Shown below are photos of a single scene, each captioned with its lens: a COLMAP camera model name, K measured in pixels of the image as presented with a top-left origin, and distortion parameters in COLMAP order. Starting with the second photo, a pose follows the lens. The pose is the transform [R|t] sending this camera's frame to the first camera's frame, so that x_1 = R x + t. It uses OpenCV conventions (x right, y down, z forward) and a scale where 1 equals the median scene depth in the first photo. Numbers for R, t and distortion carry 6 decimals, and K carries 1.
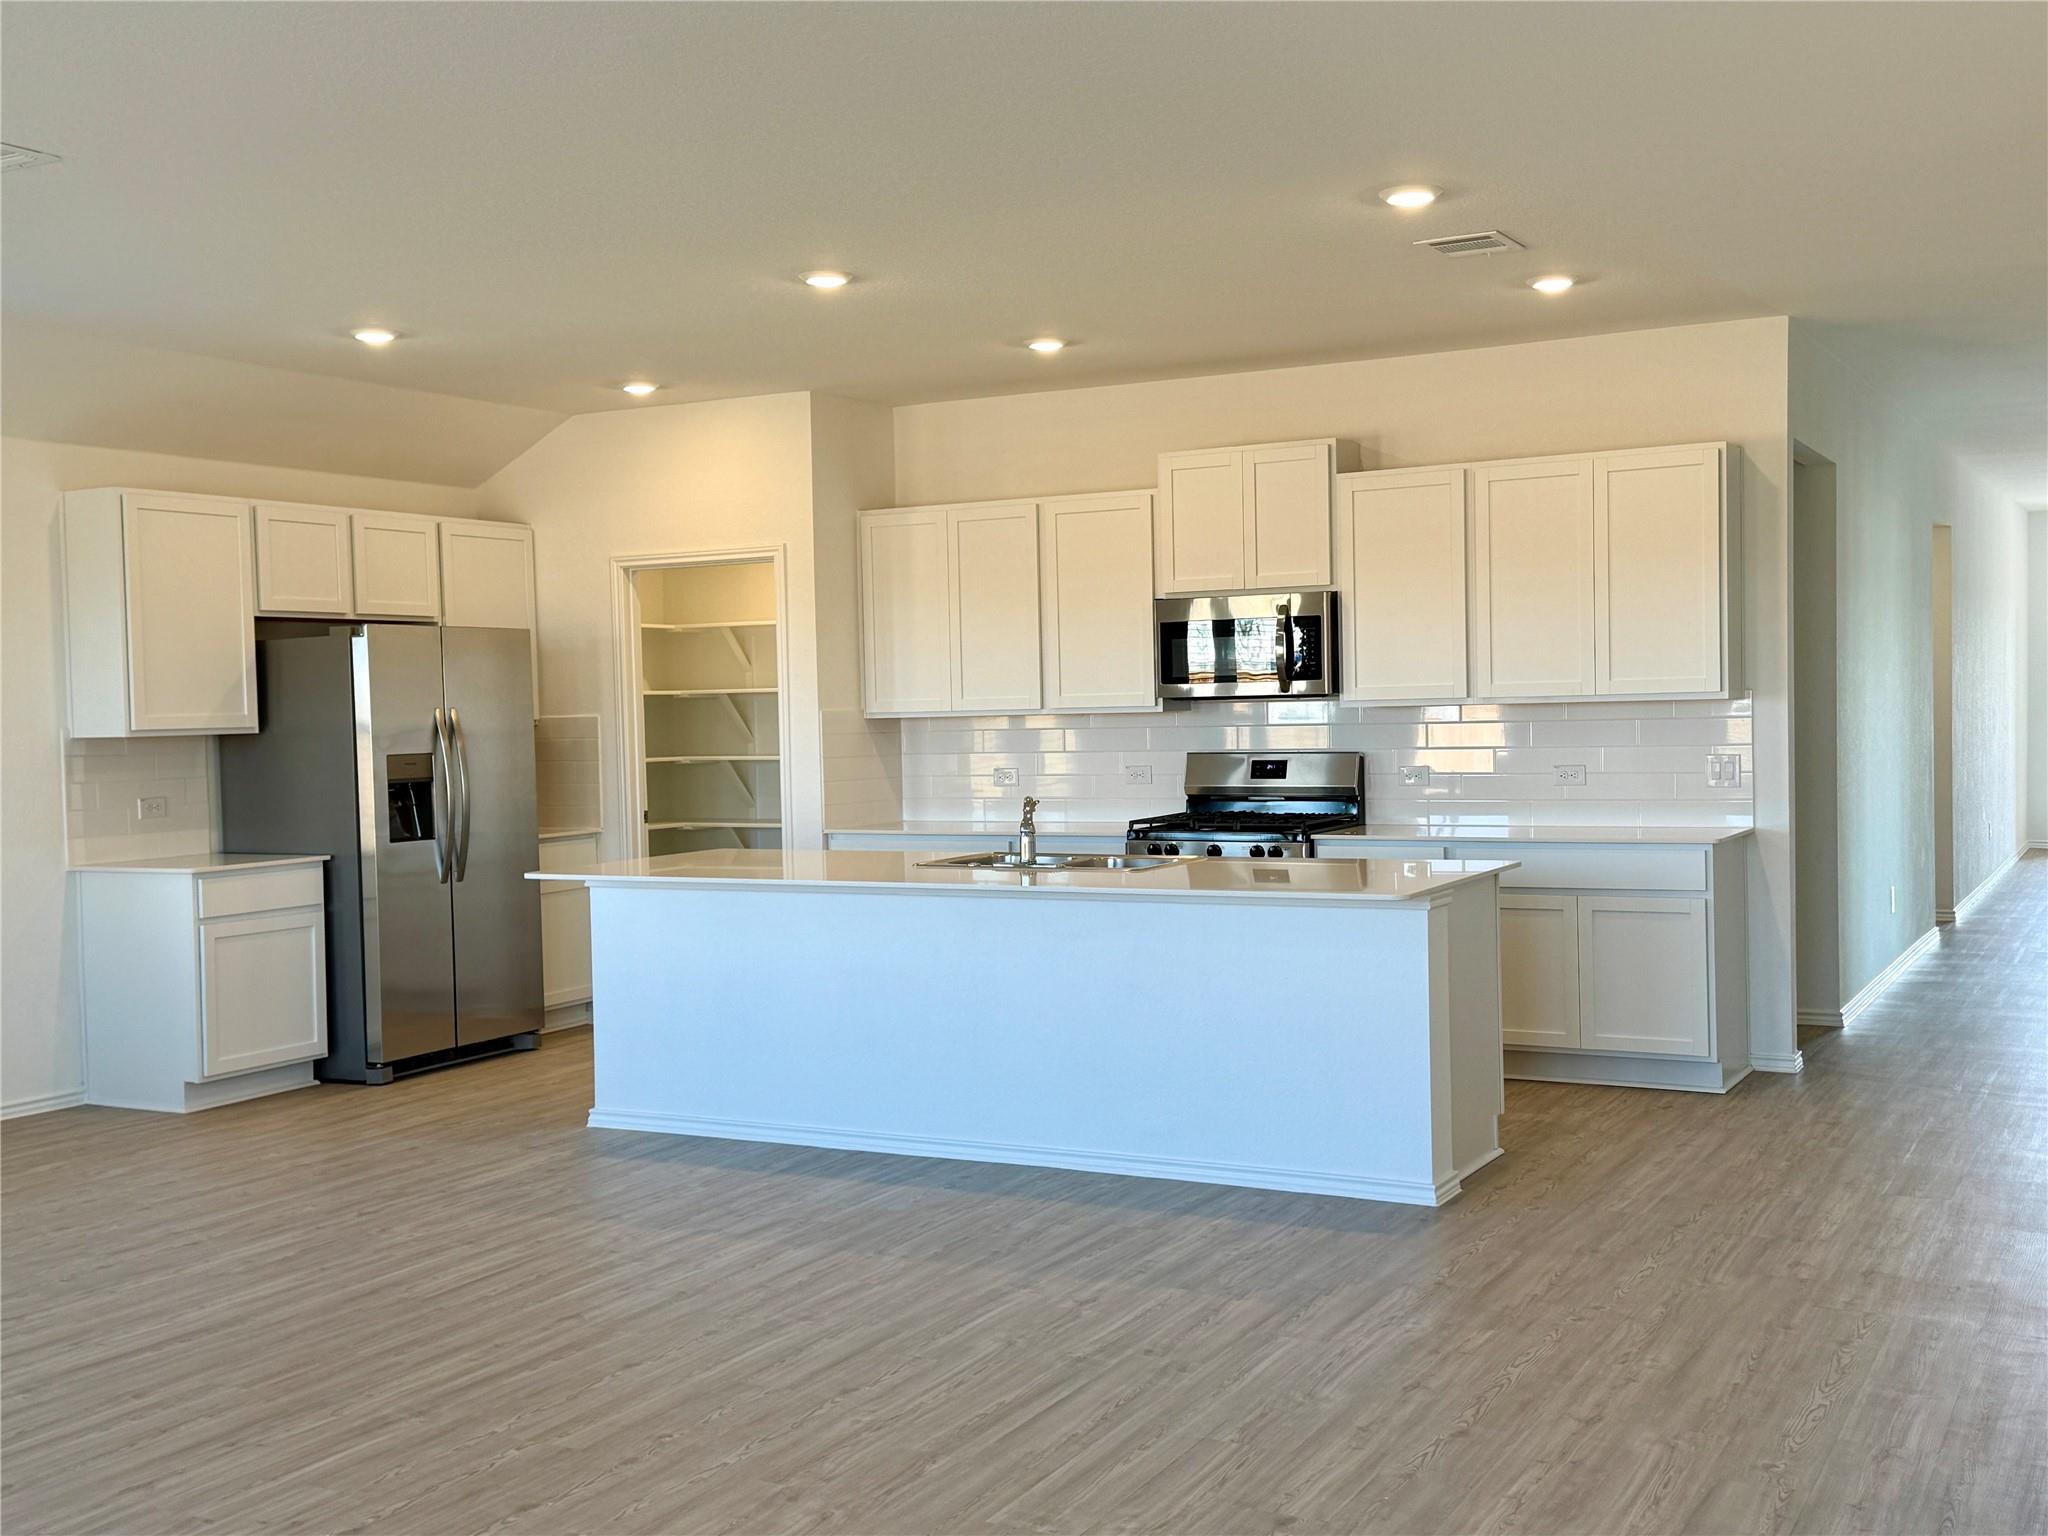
lens RADIAL K [[2155.5, 0, 1027.3], [0, 2155.5, 771.7], [0, 0, 1]] dist [0.189766, -0.390004]
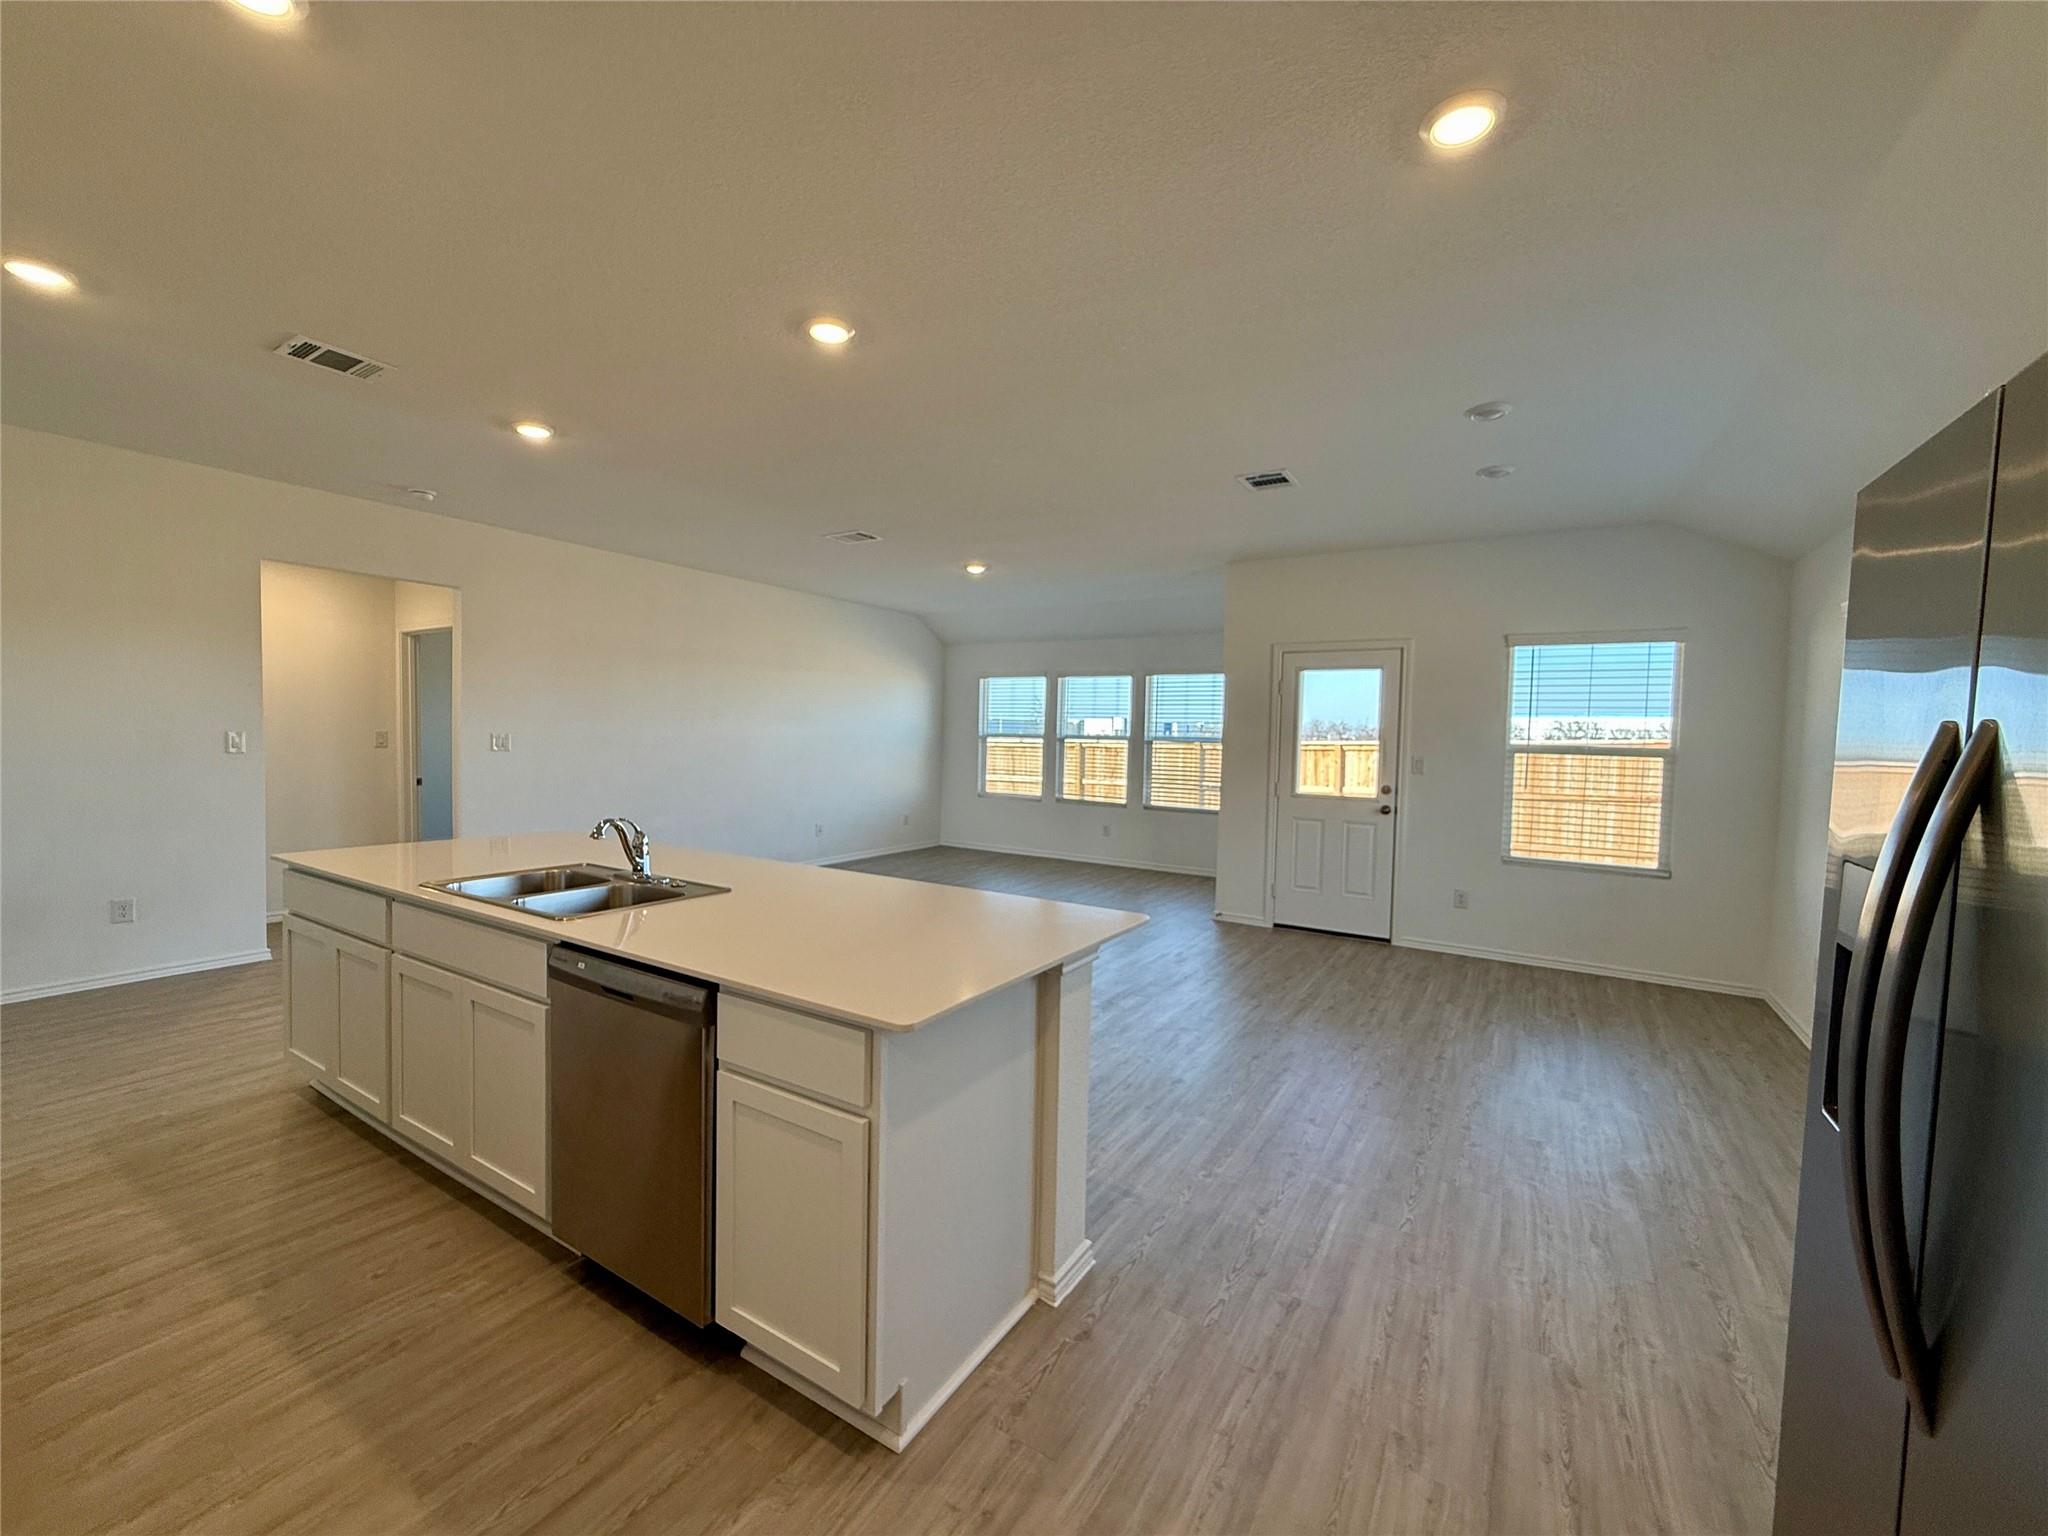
lens RADIAL K [[821.0, 0, 1019.7], [0, 821.0, 767.9], [0, 0, 1]] dist [0.000335, -0.000262]
pose [[-0.997863, -0.004060, 0.065208, -0.179699], [0.000668, 0.997381, 0.072320, -0.032694], [-0.065330, 0.072209, -0.995248, 1.186187]]
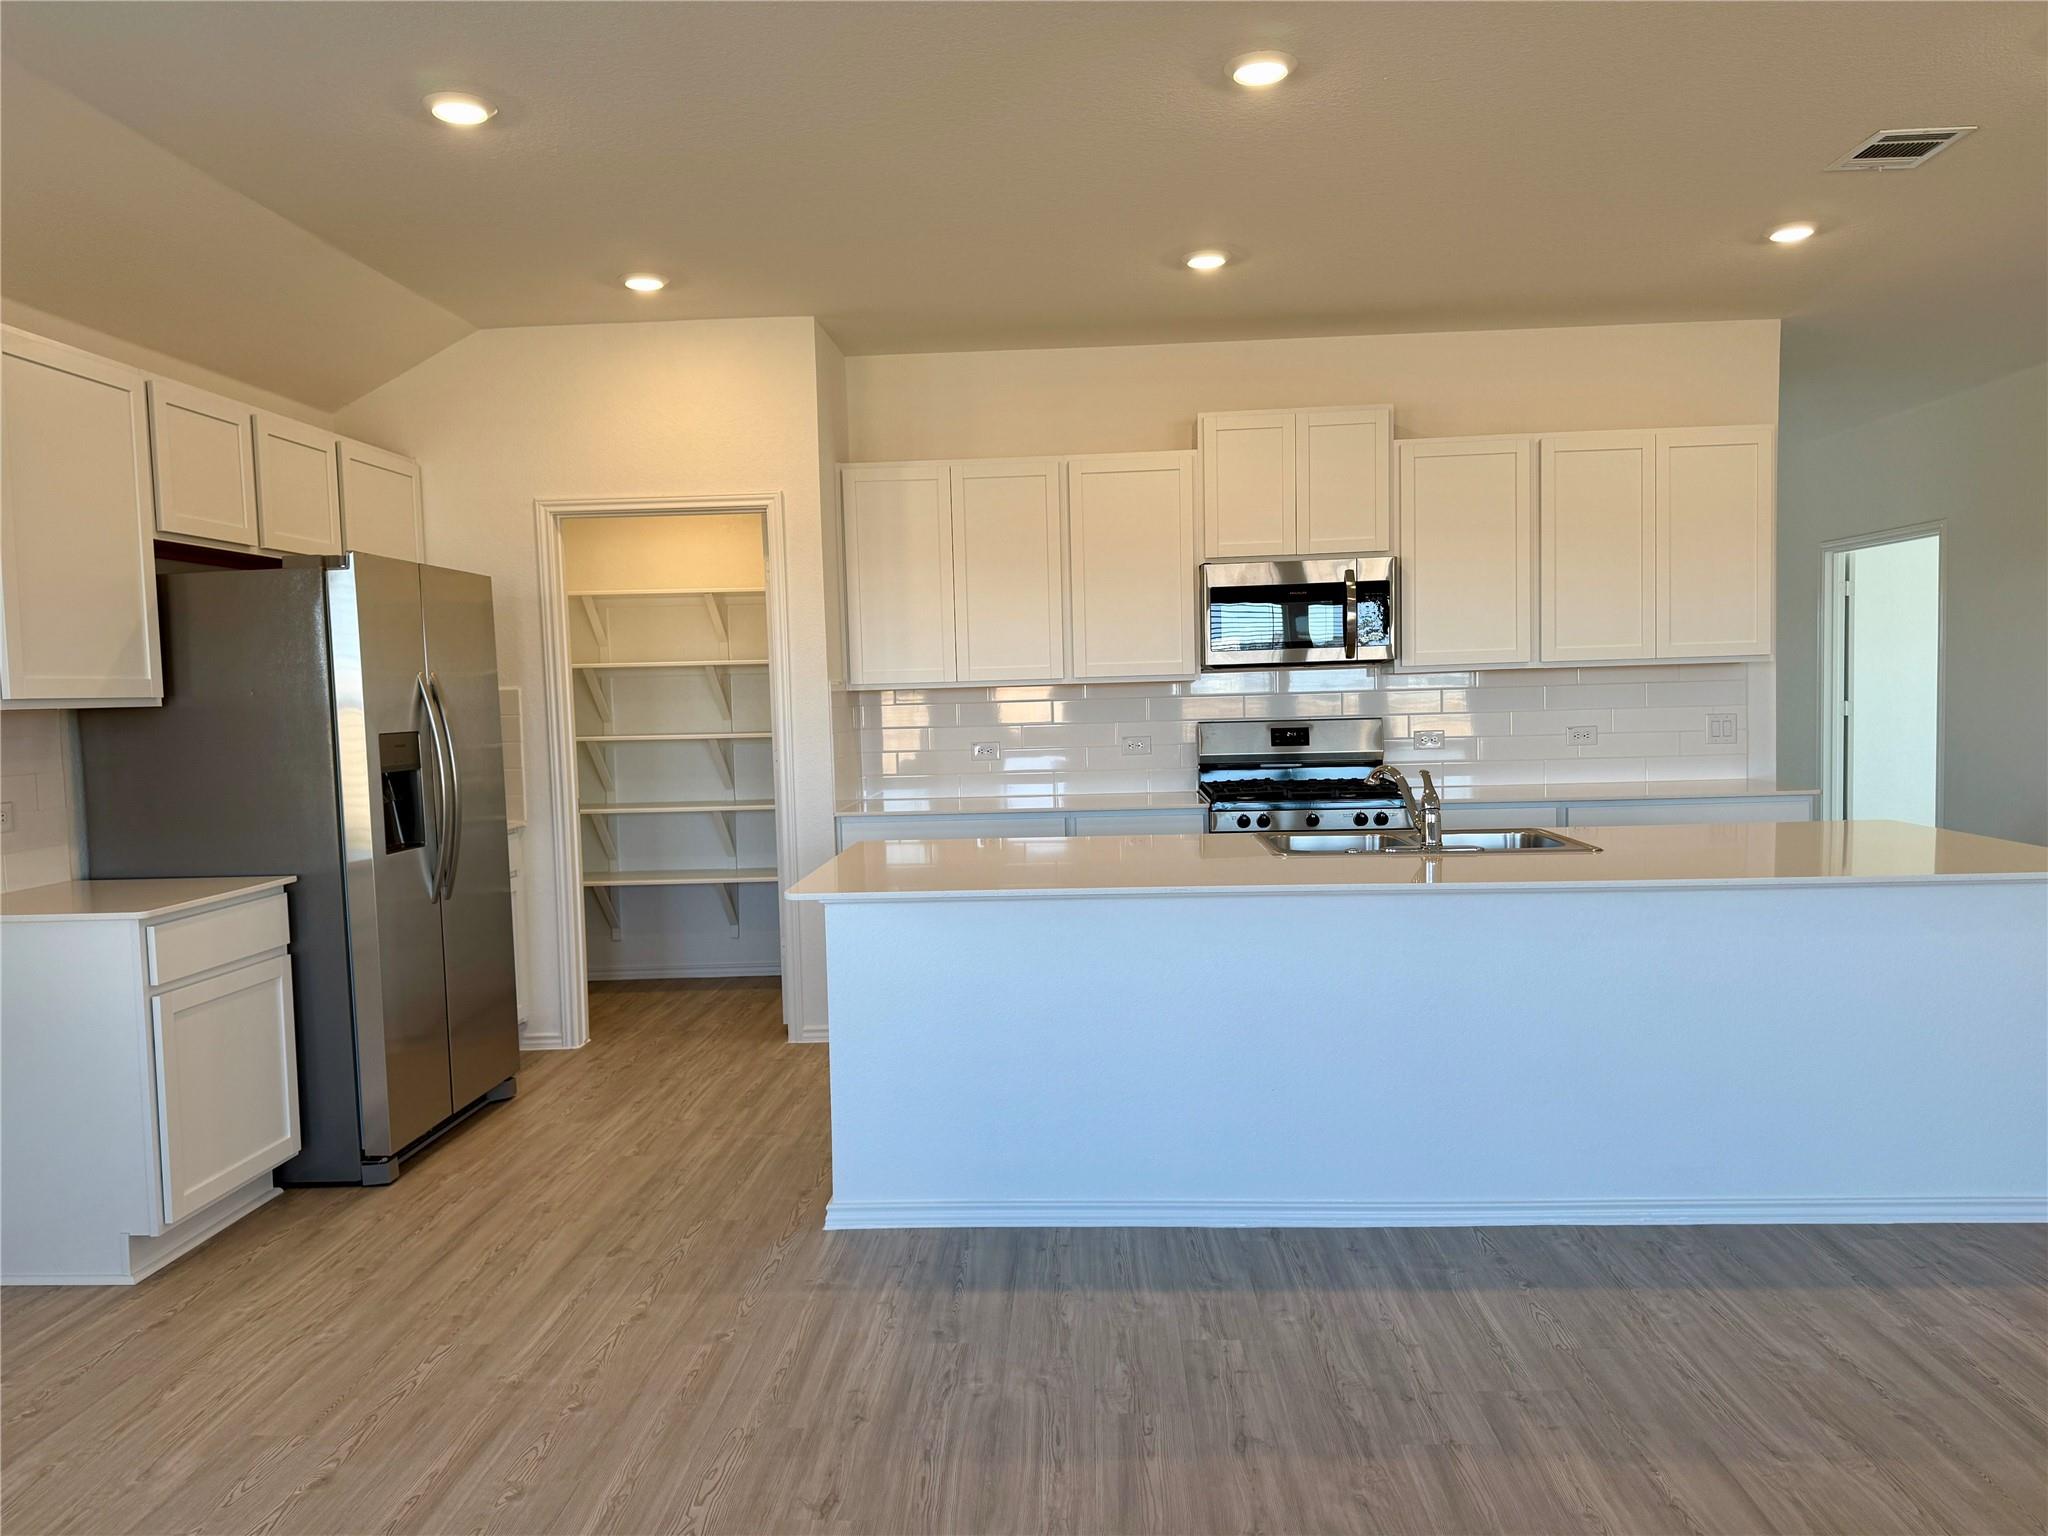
lens RADIAL K [[1437.6, 0, 1025.4], [0, 1437.6, 775.7], [0, 0, 1]] dist [0.051528, -0.070360]
pose [[0.902171, -0.027902, 0.430474, -0.321093], [0.020832, 0.999560, 0.021130, 0.000360], [-0.430874, -0.010096, 0.902355, 0.491441]]
